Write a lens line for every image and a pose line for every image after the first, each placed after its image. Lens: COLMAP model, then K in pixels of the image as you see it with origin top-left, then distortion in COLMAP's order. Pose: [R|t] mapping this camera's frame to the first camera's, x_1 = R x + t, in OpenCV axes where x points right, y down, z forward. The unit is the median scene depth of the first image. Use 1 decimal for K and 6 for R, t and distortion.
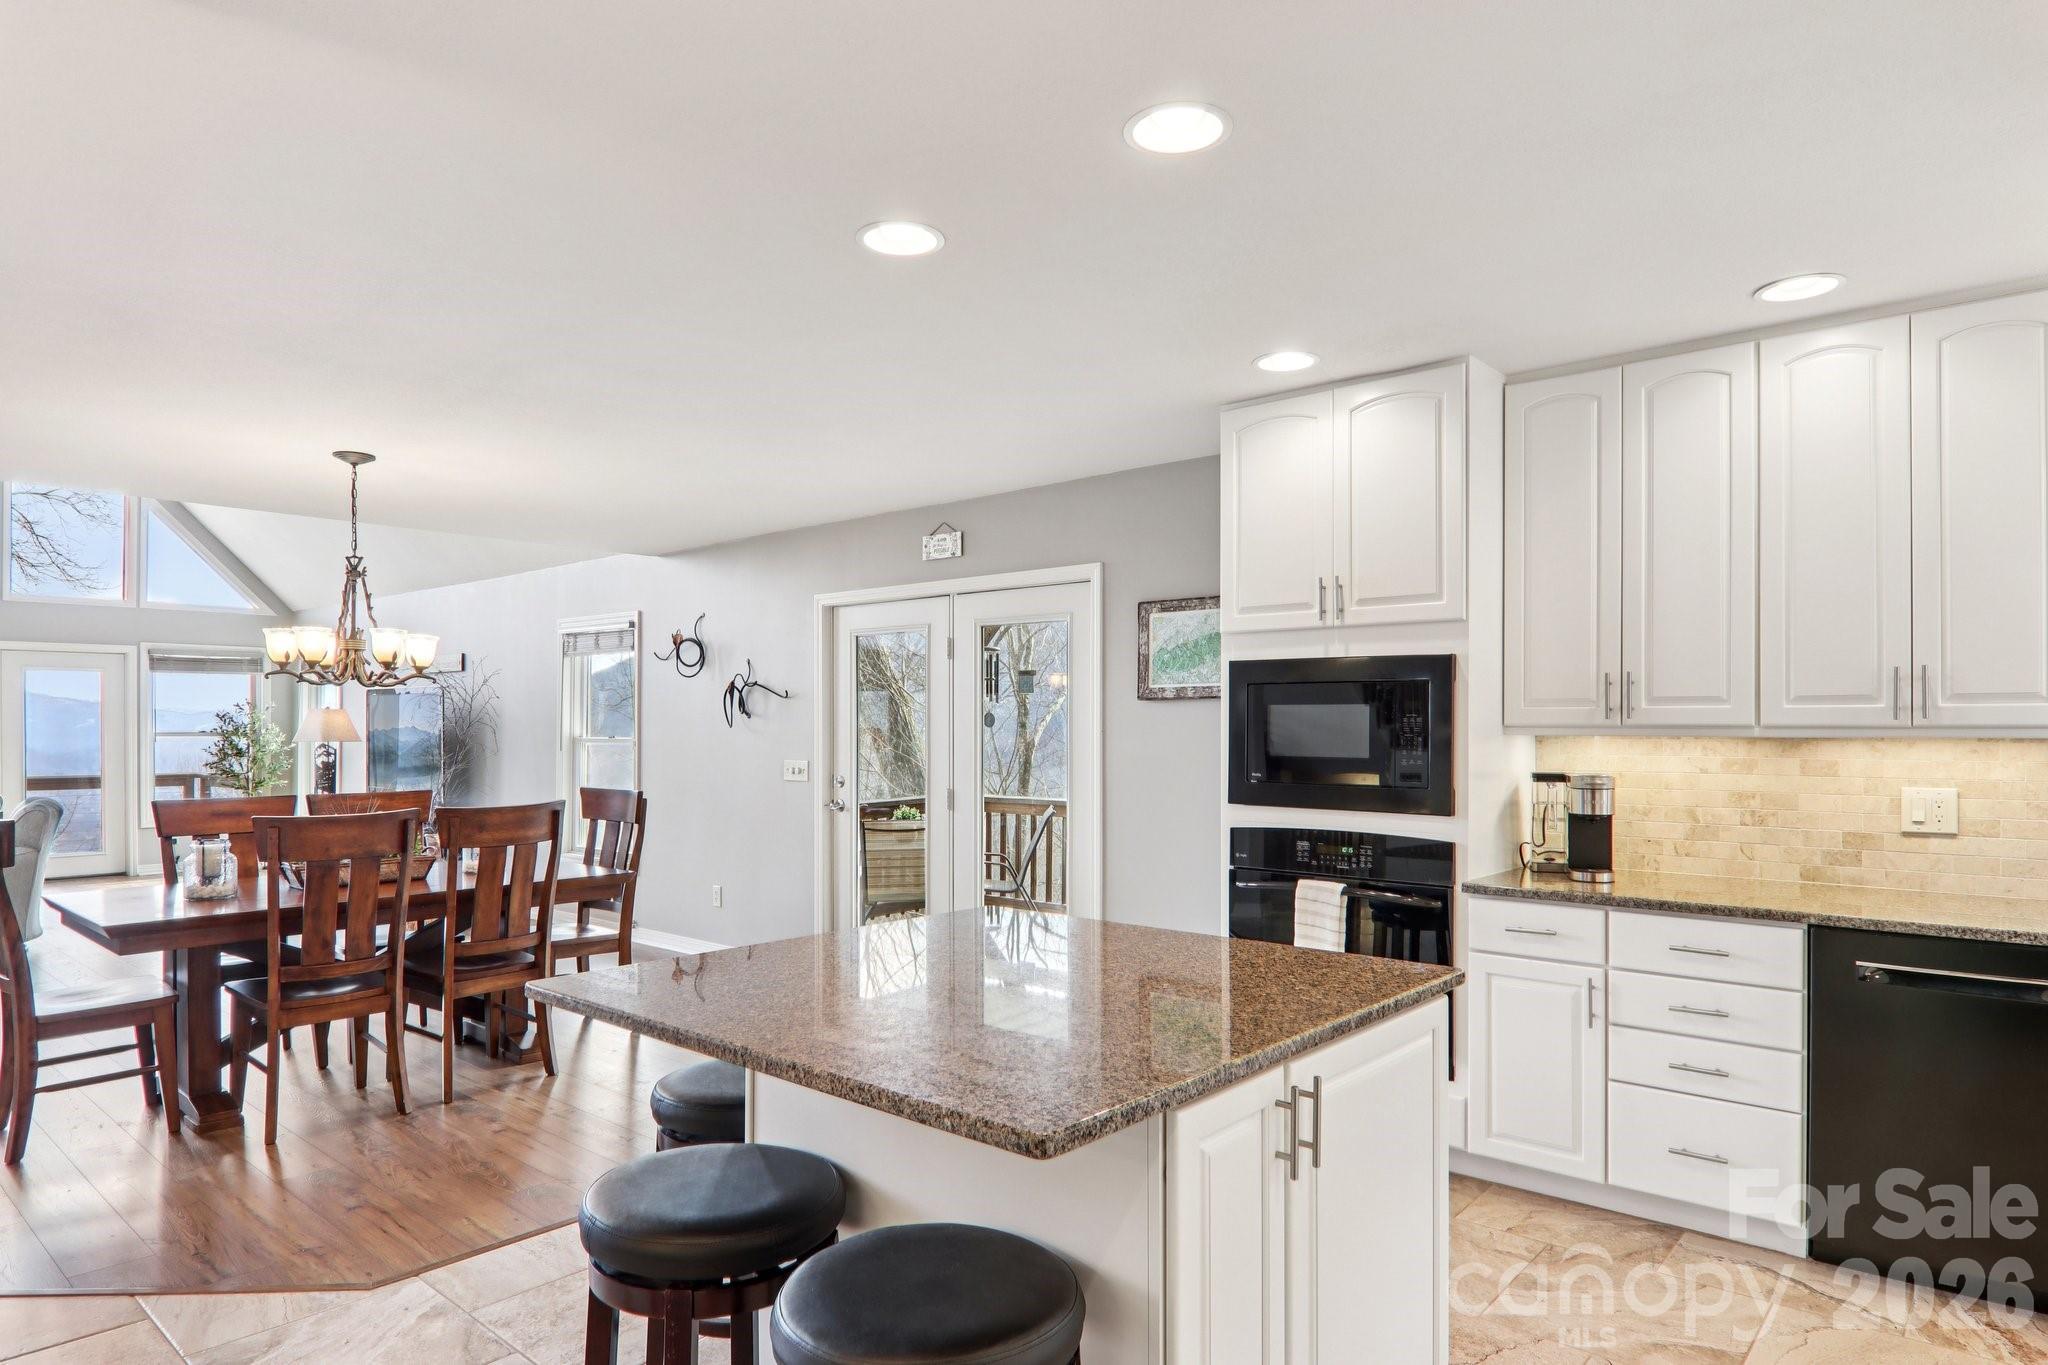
lens RADIAL K [[1144.0, 0, 1054.0], [0, 1144.0, 712.6], [0, 0, 1]] dist [0.004868, -0.019441]
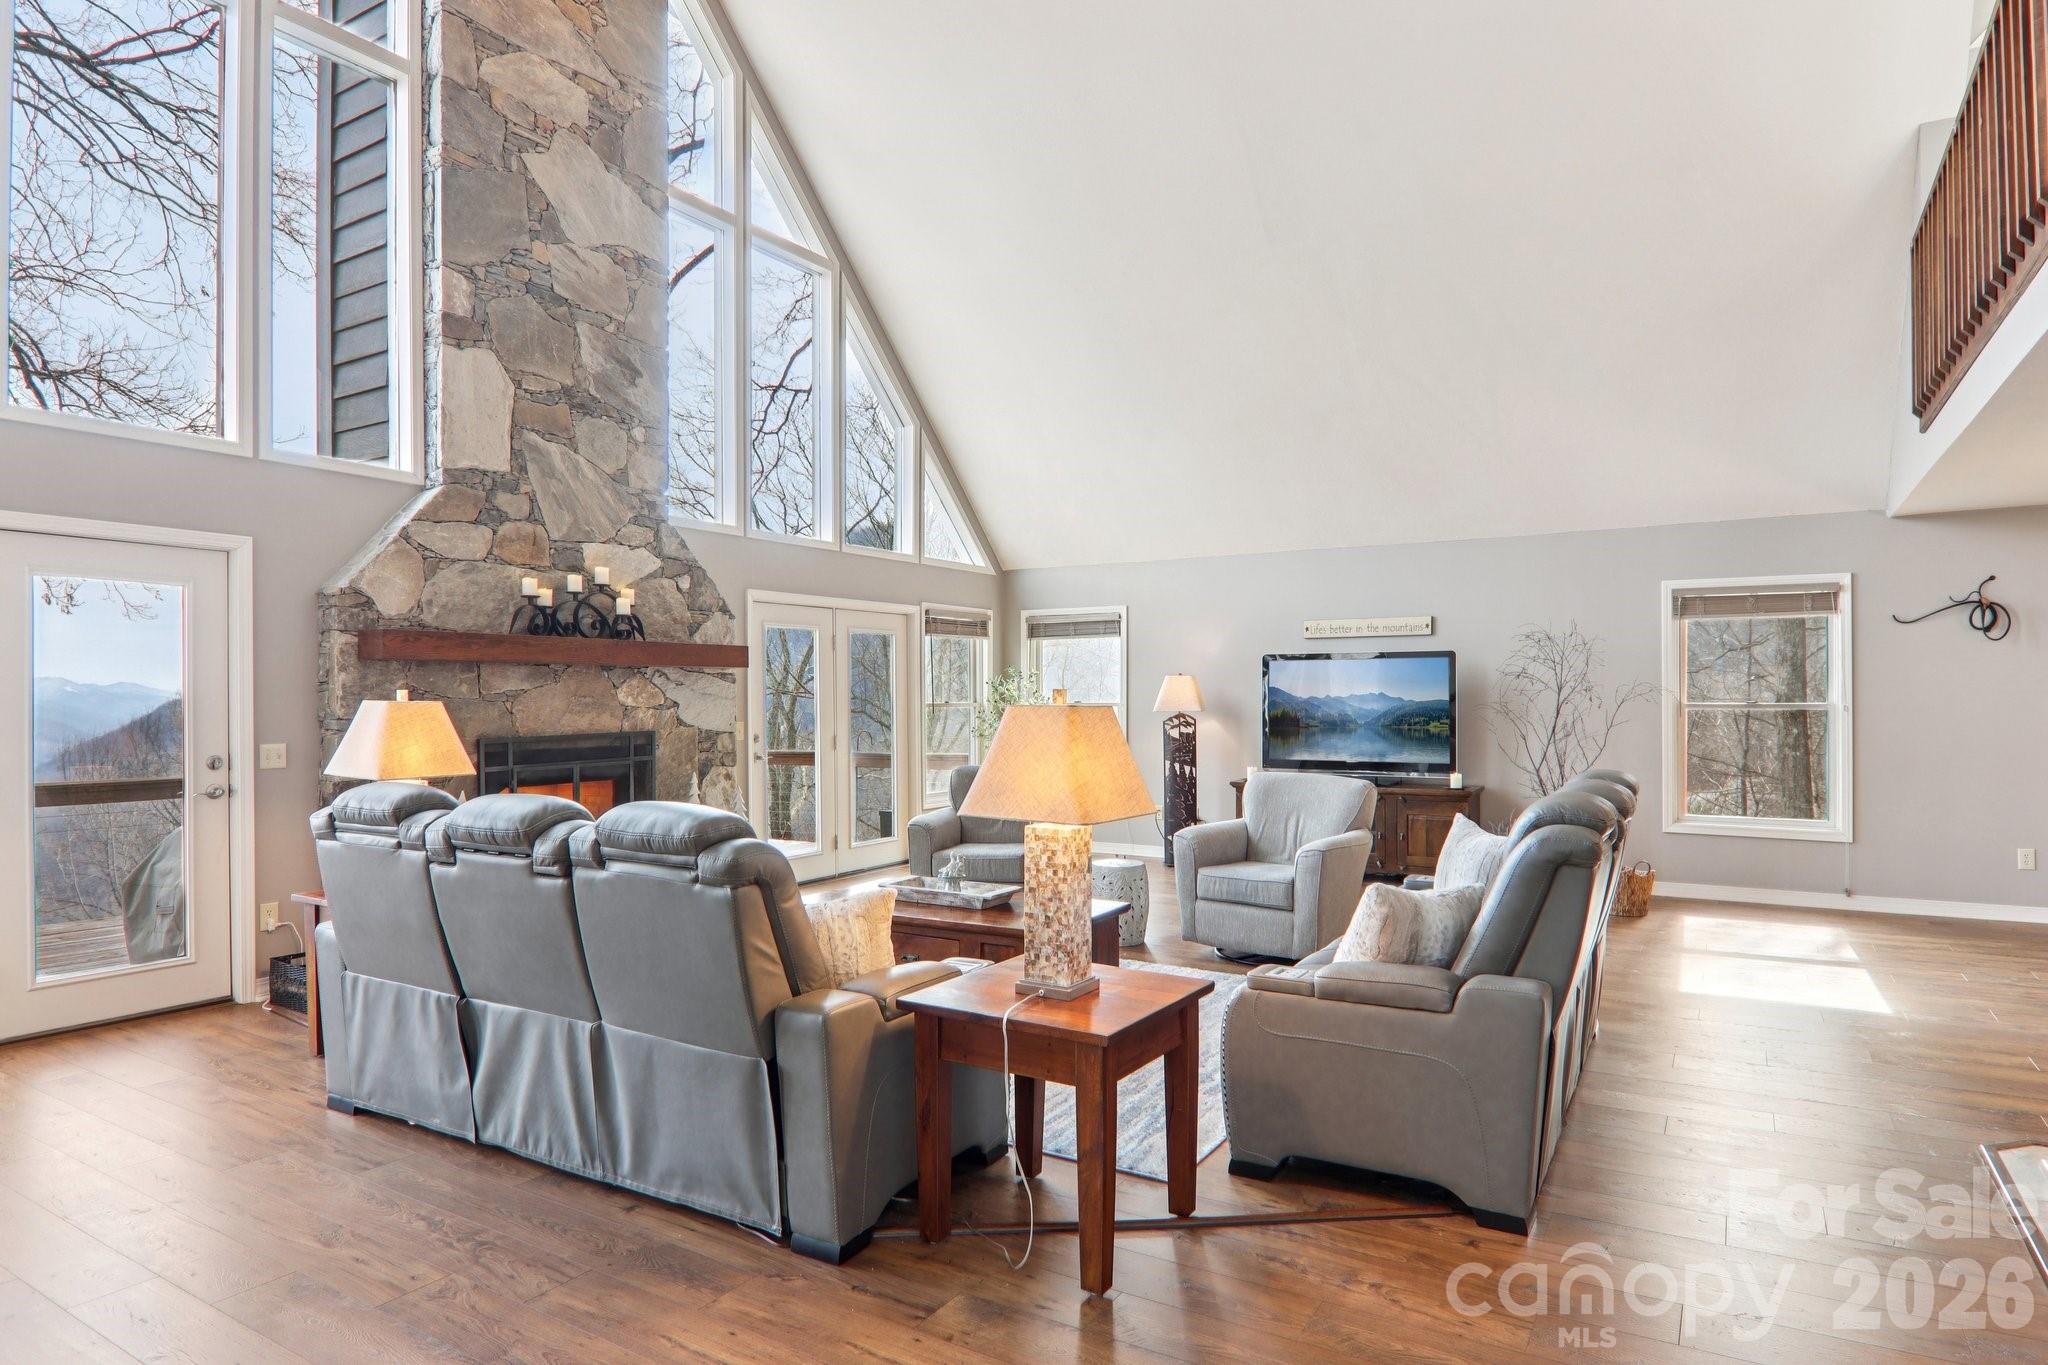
lens RADIAL K [[1144.0, 0, 1011.2], [0, 1144.0, 698.2], [0, 0, 1]] dist [0.004868, -0.019441]
pose [[0.991675, -0.004619, 0.128685, -1.305139], [0.003062, 0.999920, 0.012291, 0.004709], [-0.128731, -0.011795, 0.991609, 0.157279]]
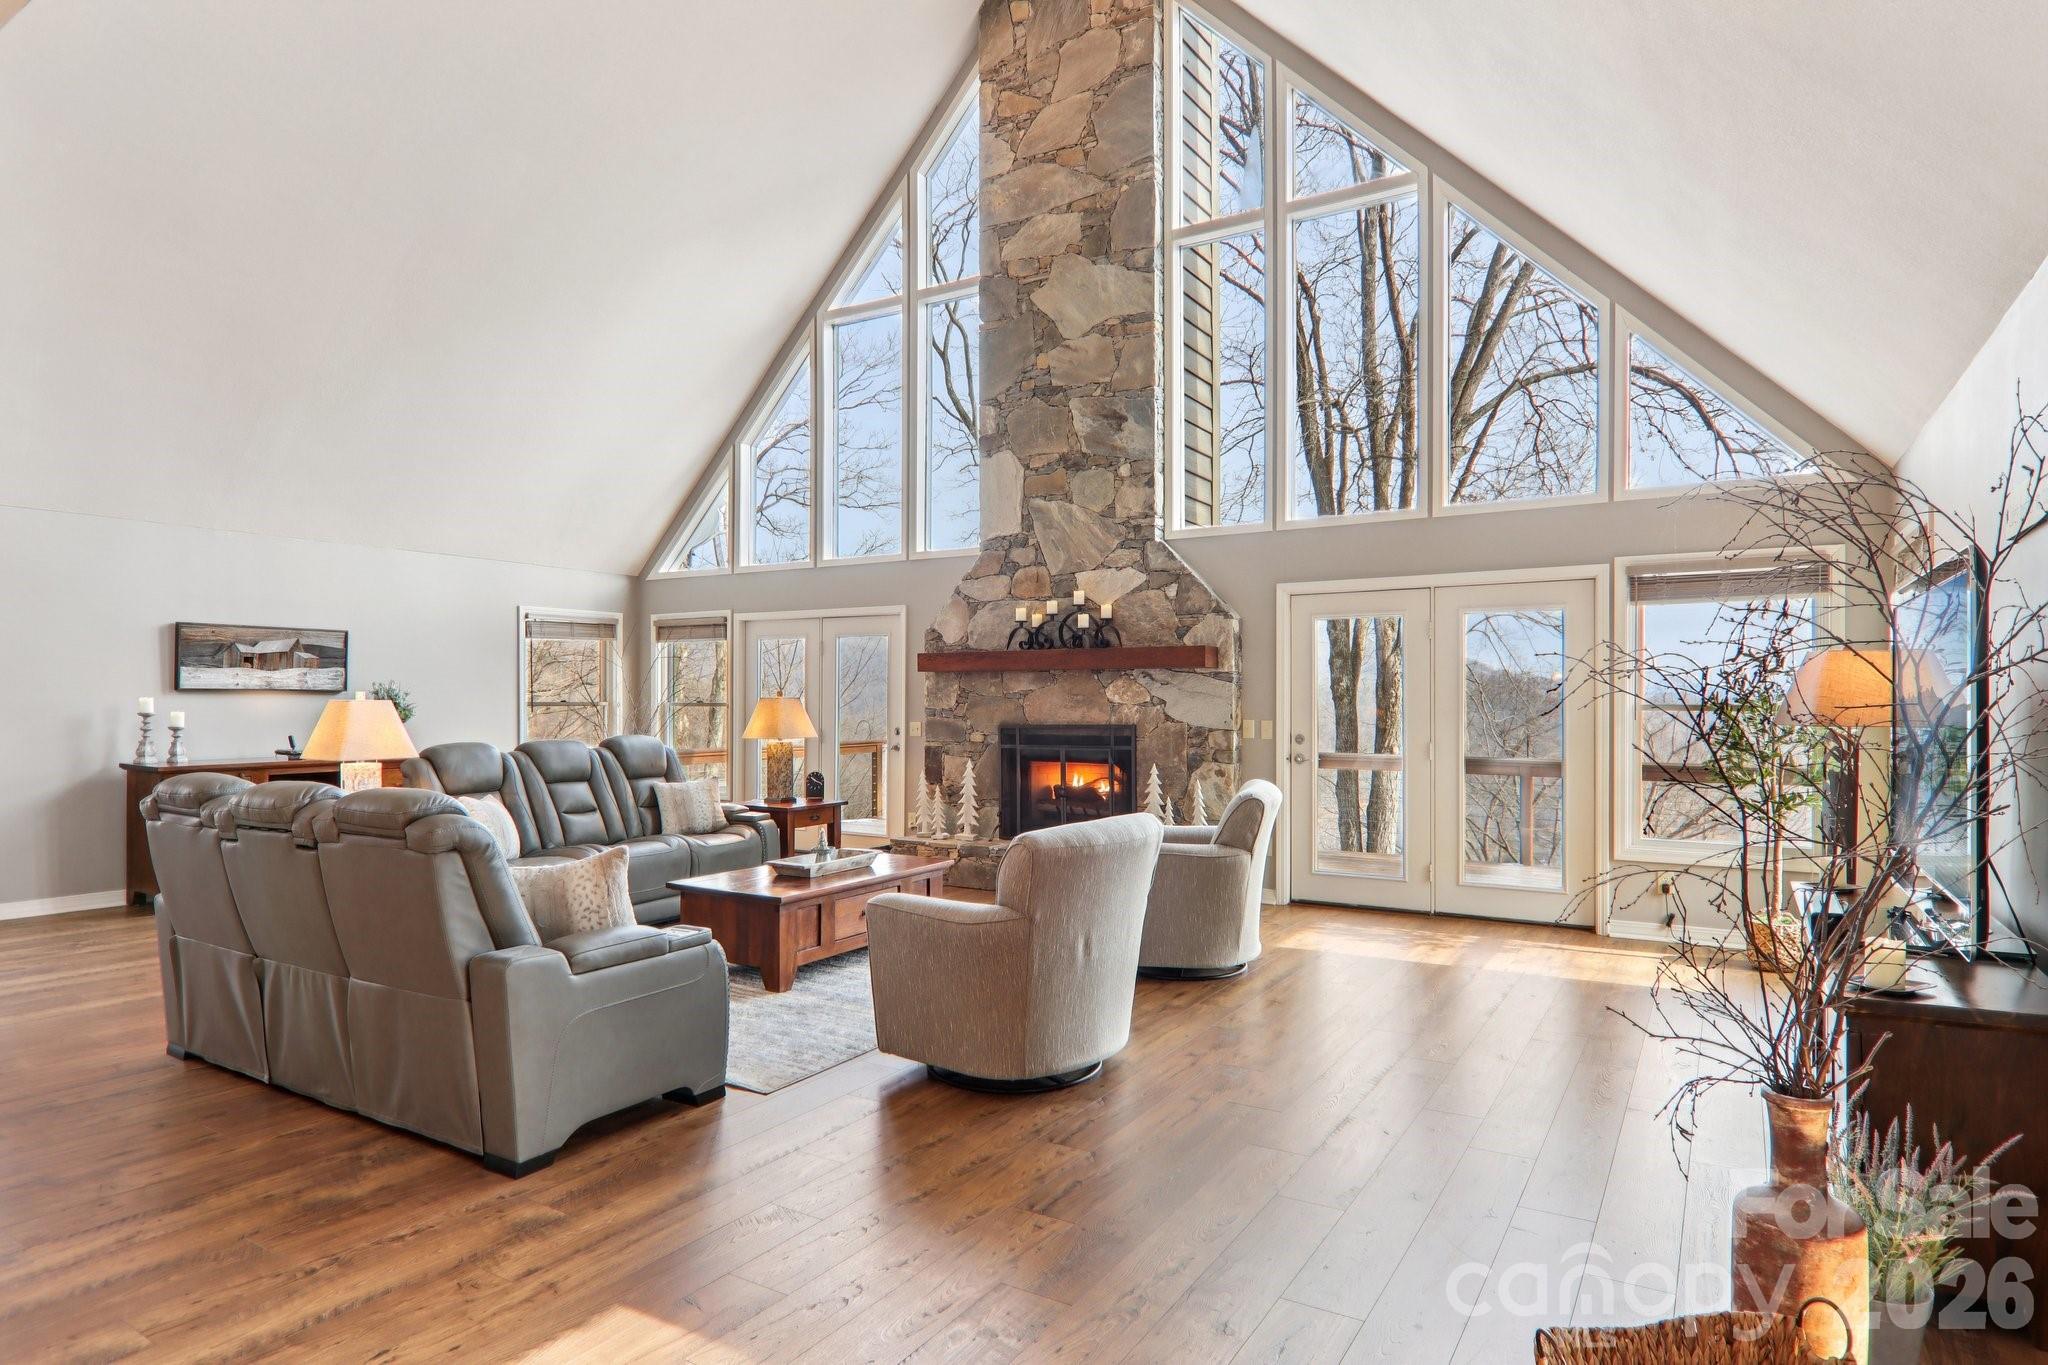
lens RADIAL K [[1144.0, 0, 1023.6], [0, 1144.0, 695.4], [0, 0, 1]] dist [0.004868, -0.019441]
pose [[0.117548, -0.003389, -0.993061, -0.359235], [0.010463, 0.999943, -0.002174, 0.016428], [0.993012, -0.010135, 0.117577, 0.943991]]
